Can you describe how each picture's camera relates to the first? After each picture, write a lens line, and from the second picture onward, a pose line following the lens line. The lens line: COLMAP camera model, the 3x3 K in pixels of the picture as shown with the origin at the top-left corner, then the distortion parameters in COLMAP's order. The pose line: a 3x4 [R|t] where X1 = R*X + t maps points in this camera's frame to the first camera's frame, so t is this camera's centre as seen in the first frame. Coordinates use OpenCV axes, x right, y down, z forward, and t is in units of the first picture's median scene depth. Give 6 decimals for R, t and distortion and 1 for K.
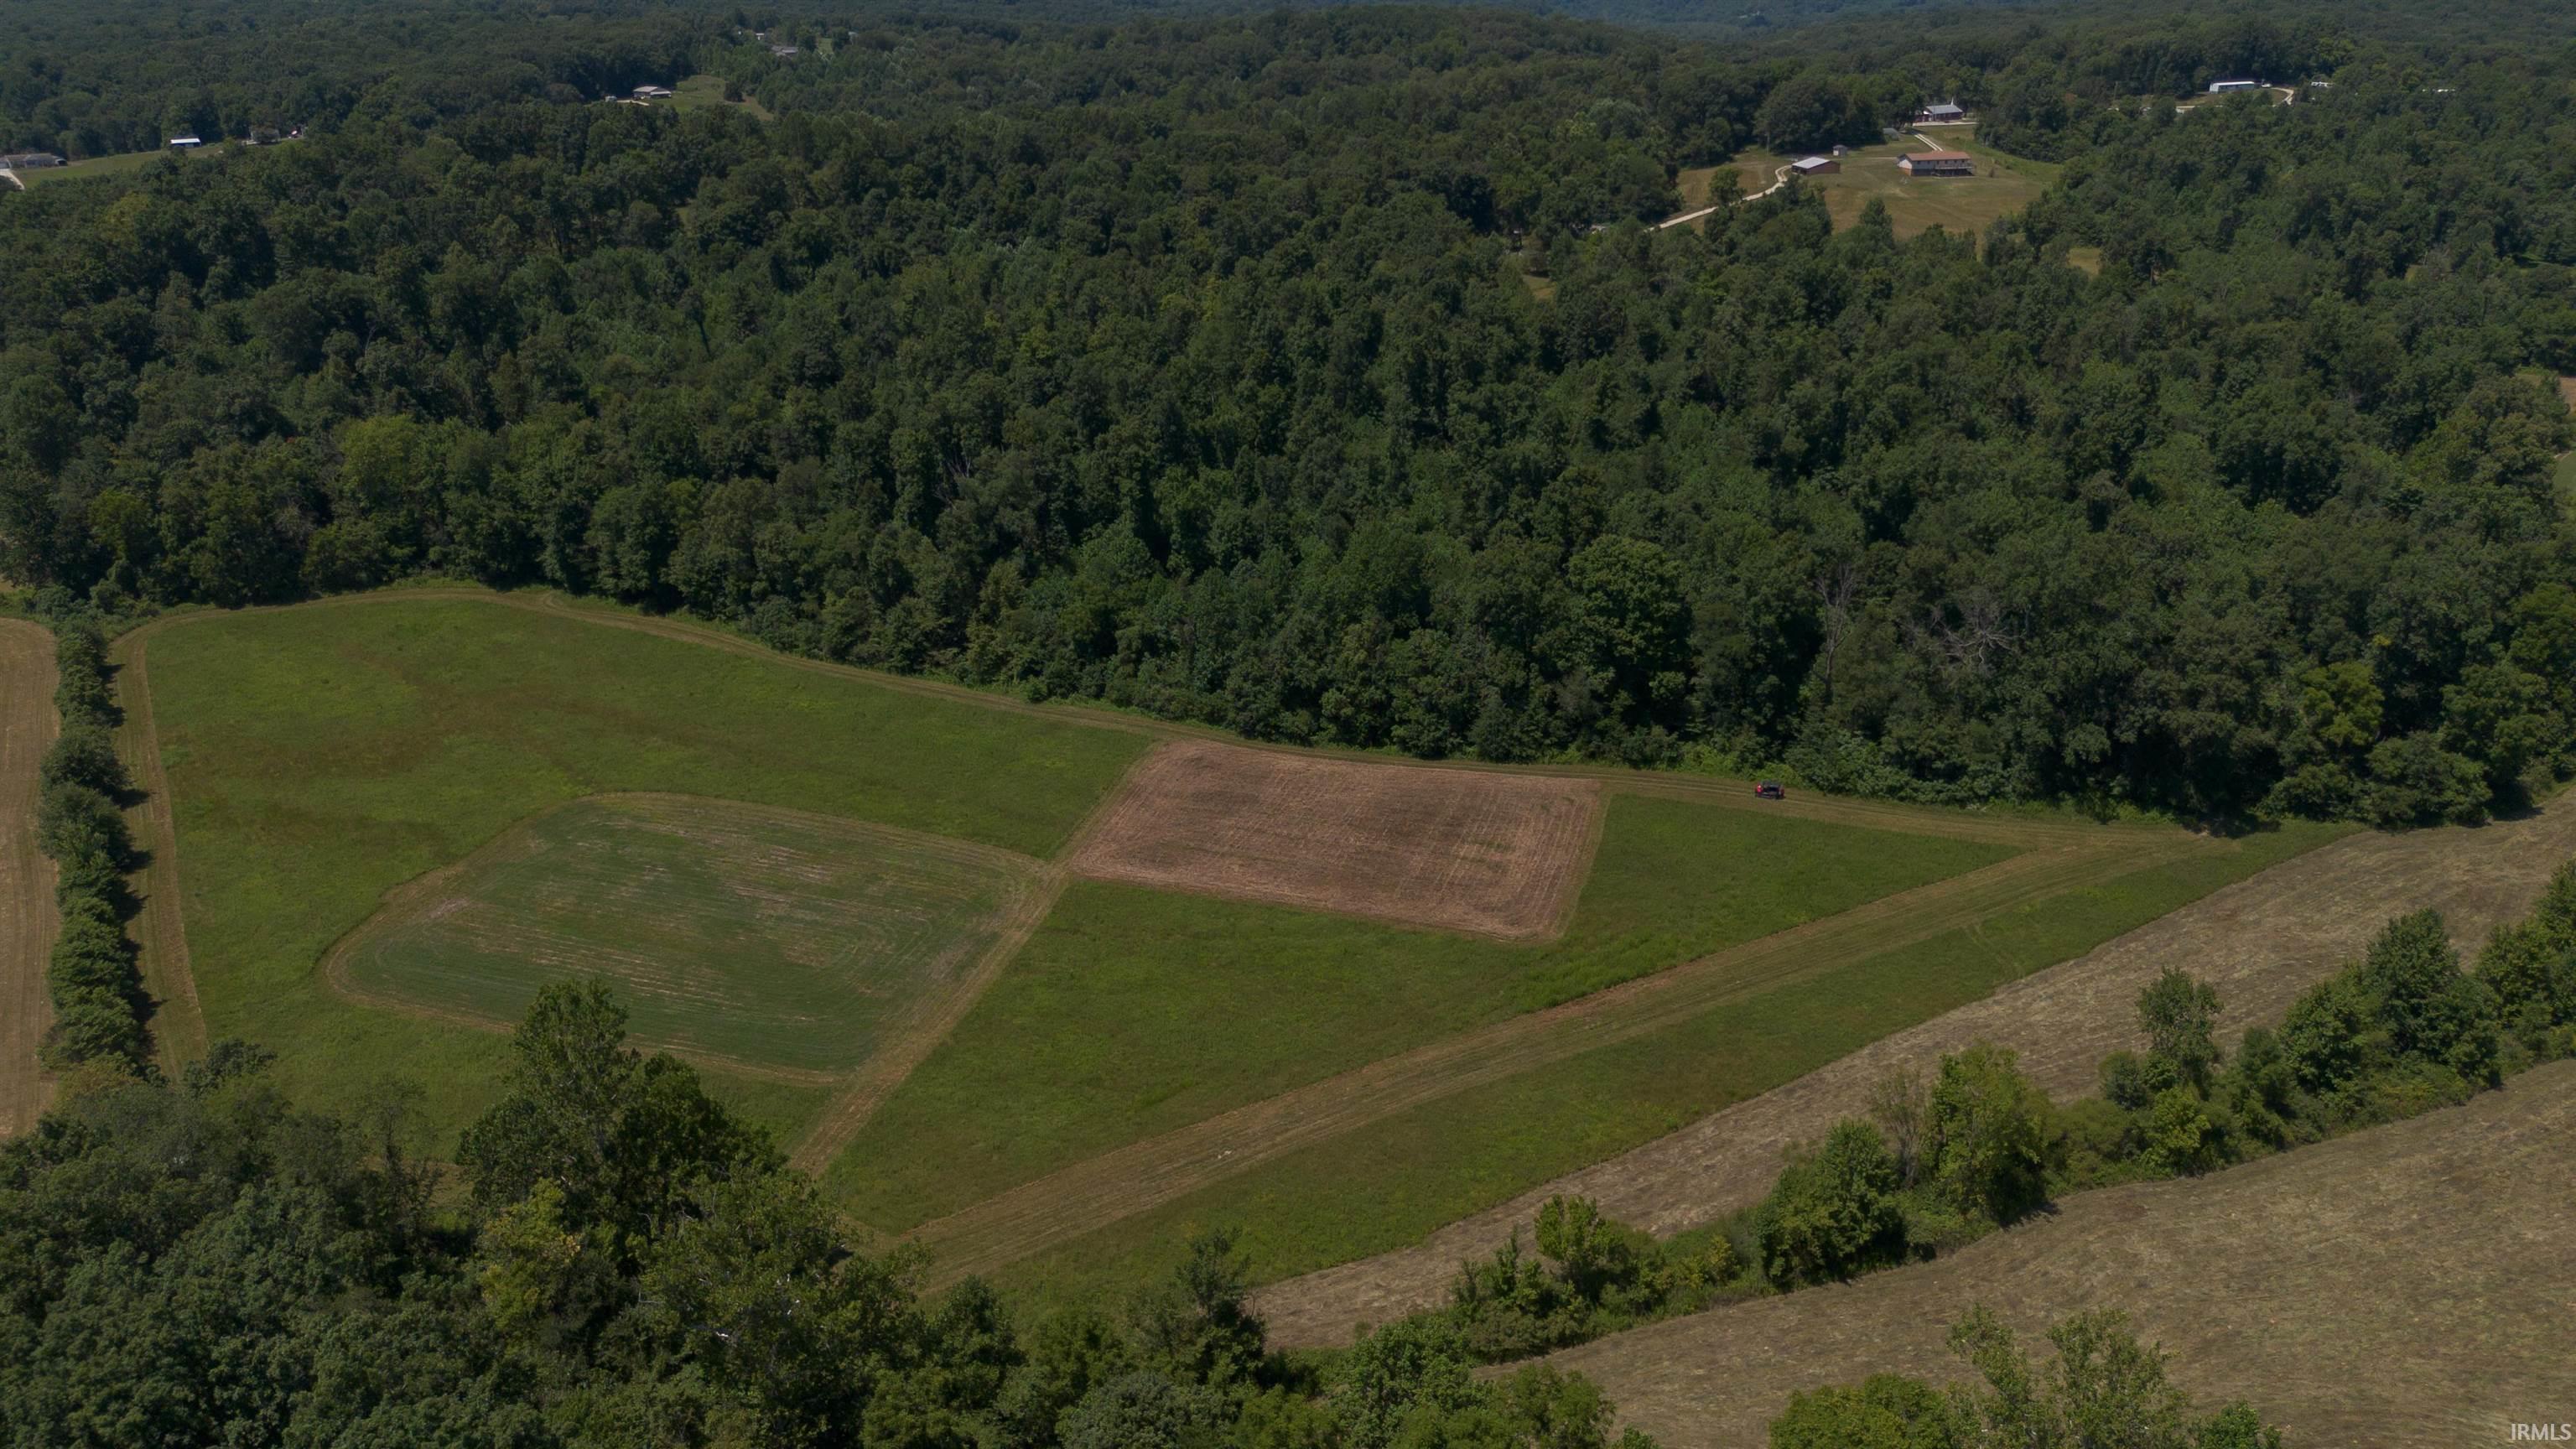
lens RADIAL K [[1860.6, 0, 1288.0], [0, 1860.6, 724.5], [0, 0, 1]] dist [0.072162, -0.057300]
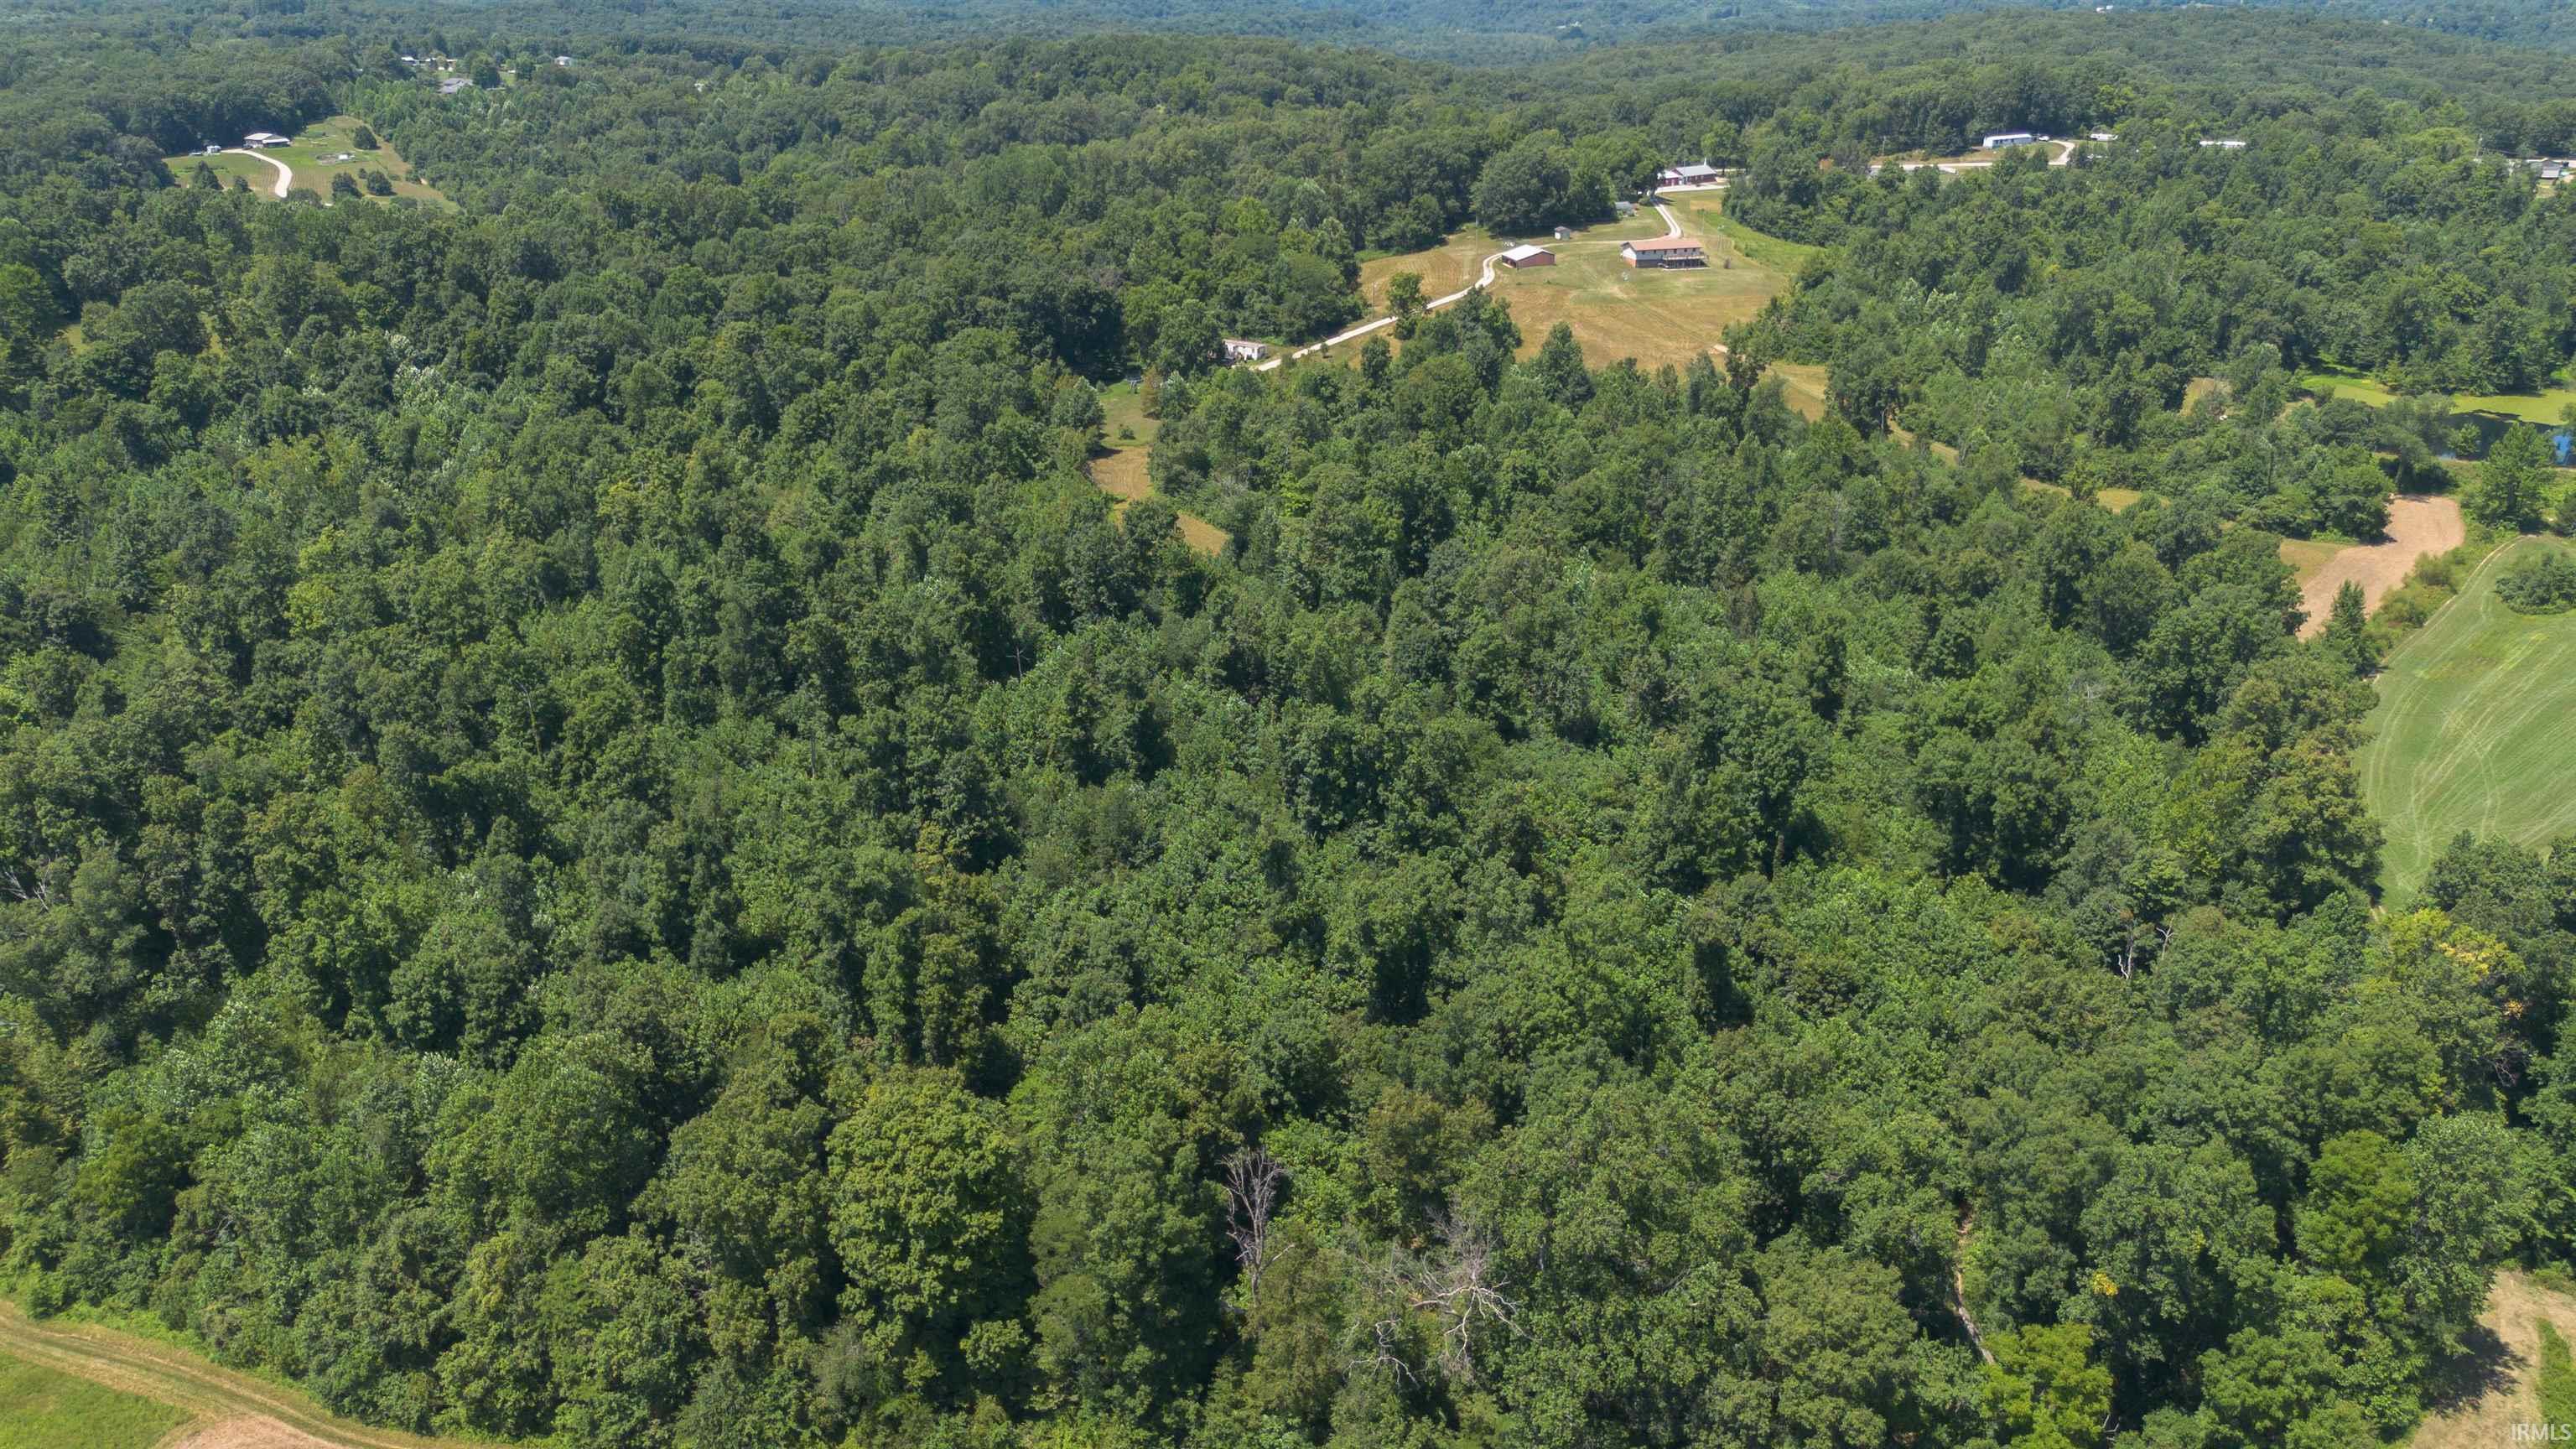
lens RADIAL K [[1860.6, 0, 1288.0], [0, 1860.6, 724.5], [0, 0, 1]] dist [0.072162, -0.057300]
pose [[0.997015, -0.029426, 0.071386, 0.119316], [0.029476, 0.999565, 0.000342, -0.099450], [-0.071365, 0.001763, 0.997449, 0.177233]]
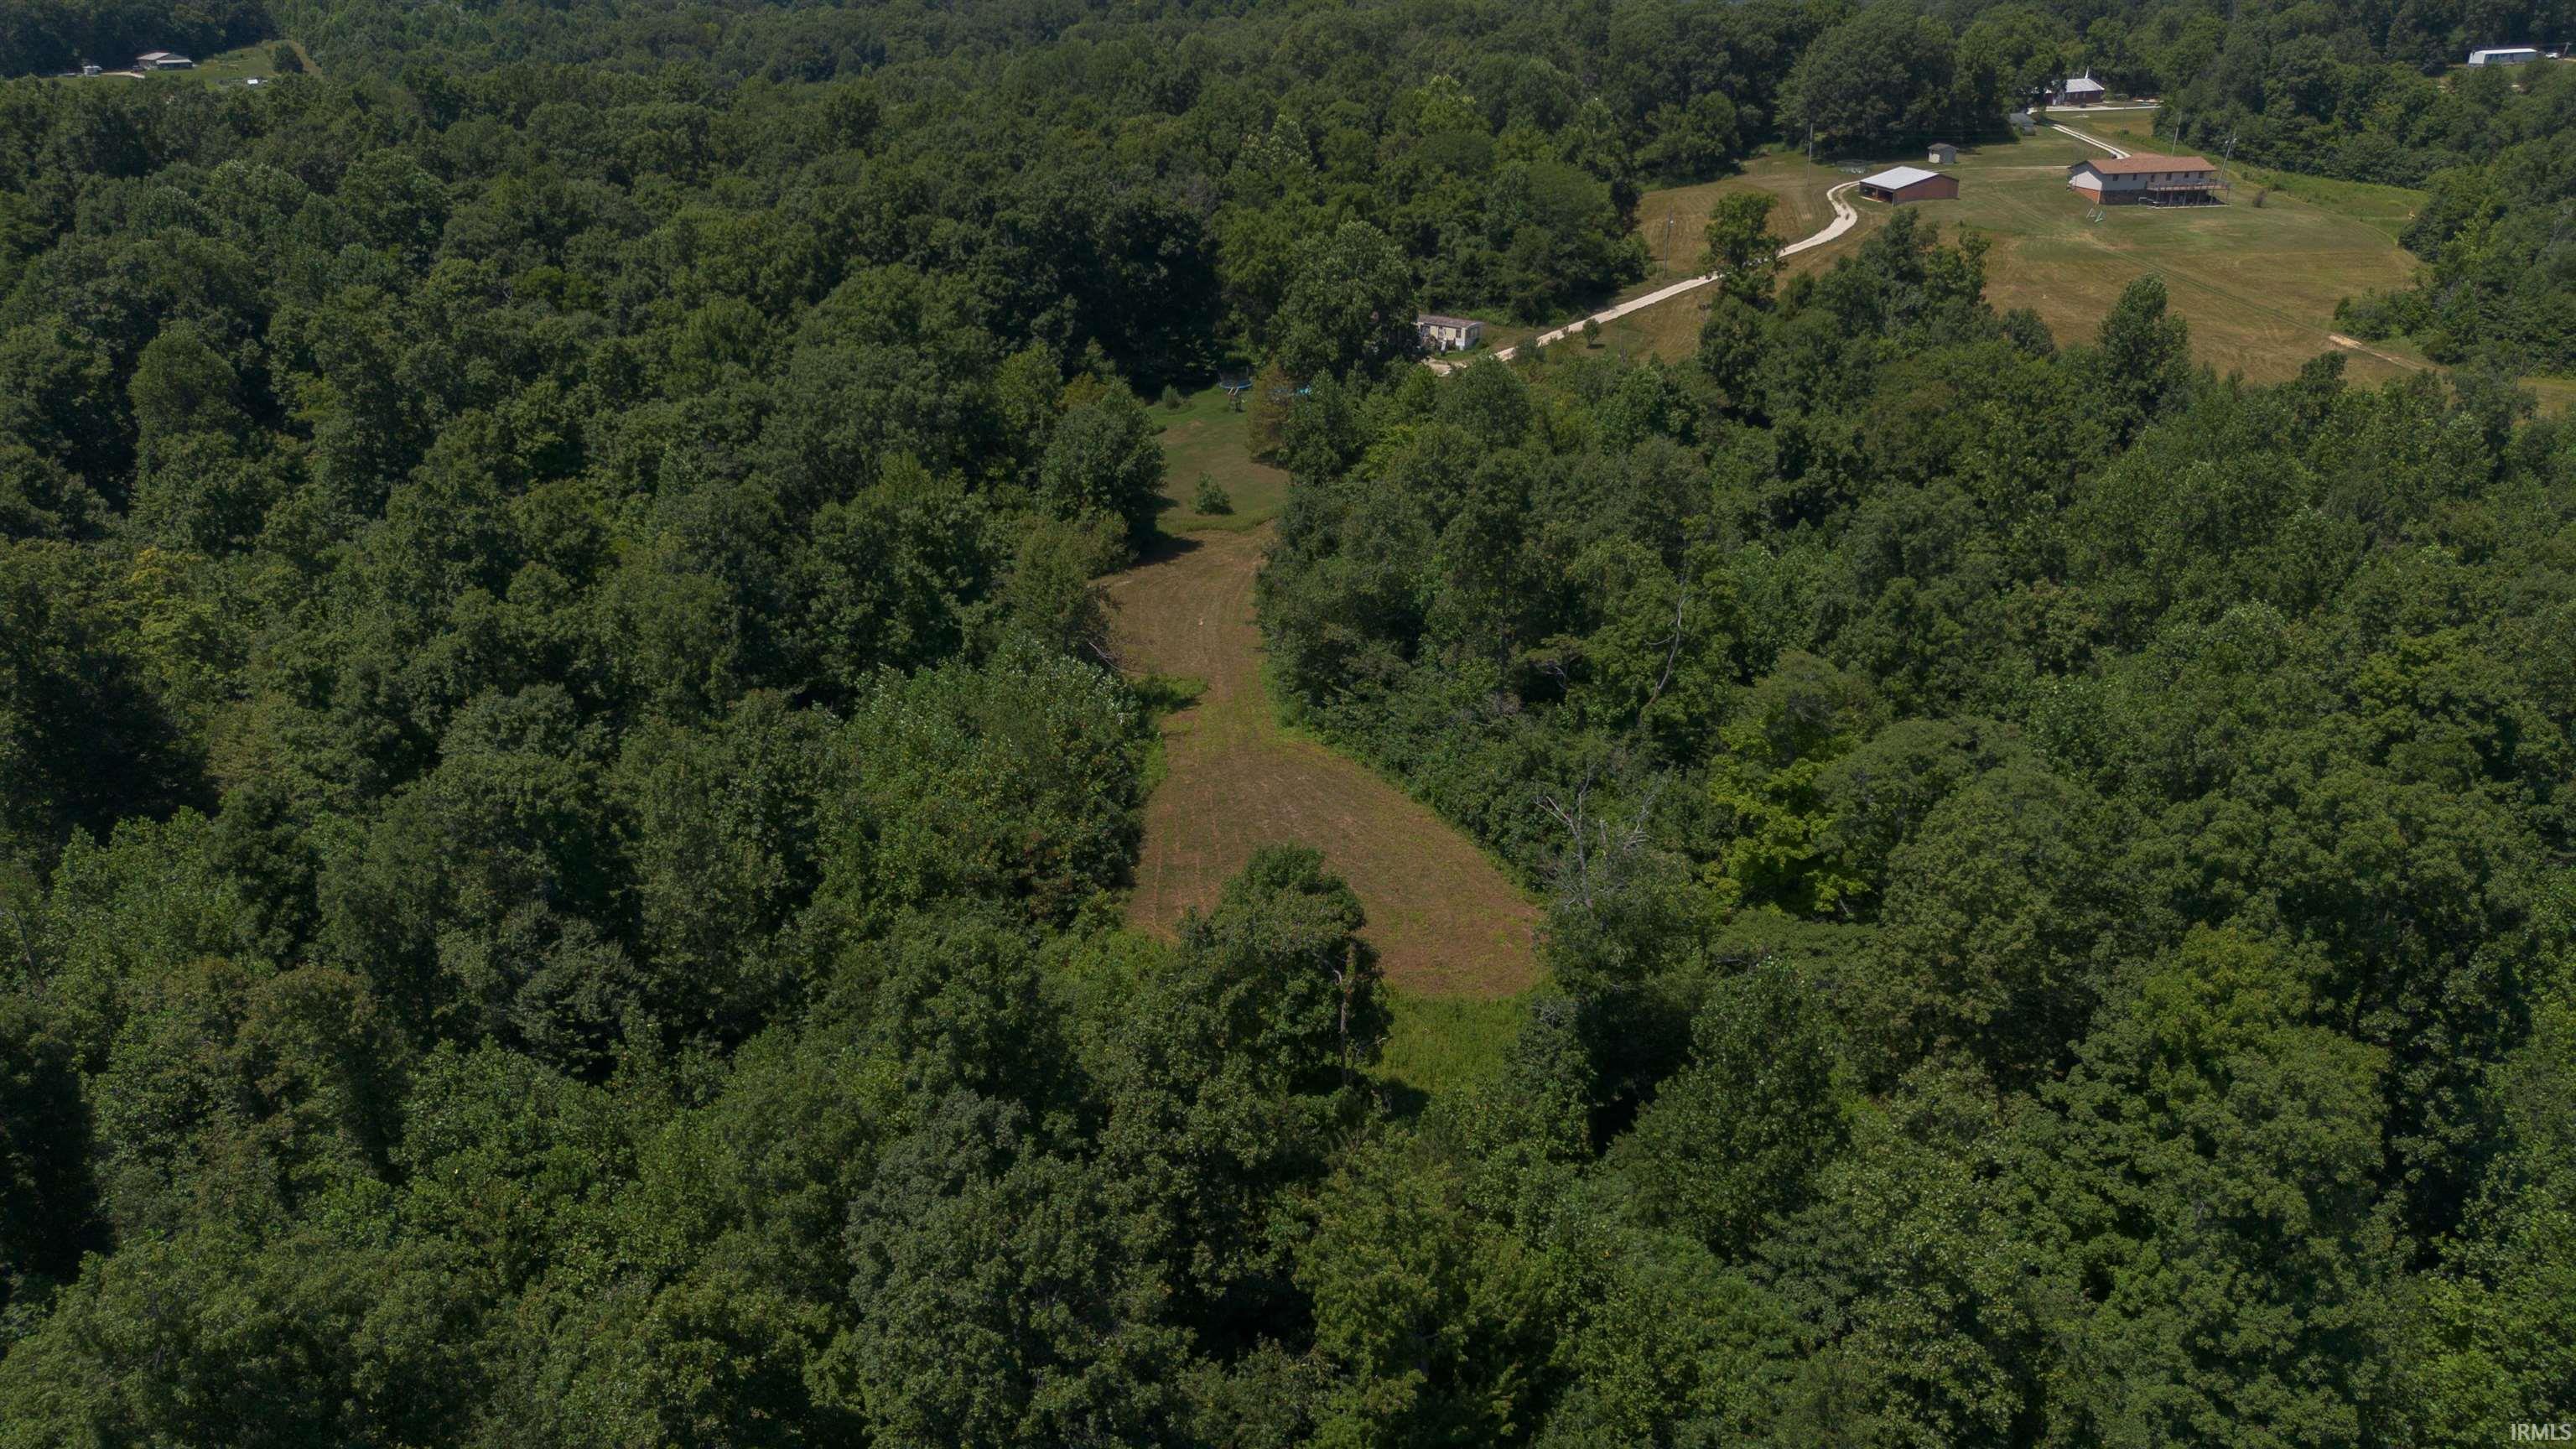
lens RADIAL K [[1860.6, 0, 1288.0], [0, 1860.6, 724.5], [0, 0, 1]] dist [0.072162, -0.057300]
pose [[0.999872, -0.002647, 0.015752, 0.119845], [0.002645, 0.999996, 0.000106, -0.173843], [-0.015753, -0.000064, 0.999876, 0.566446]]
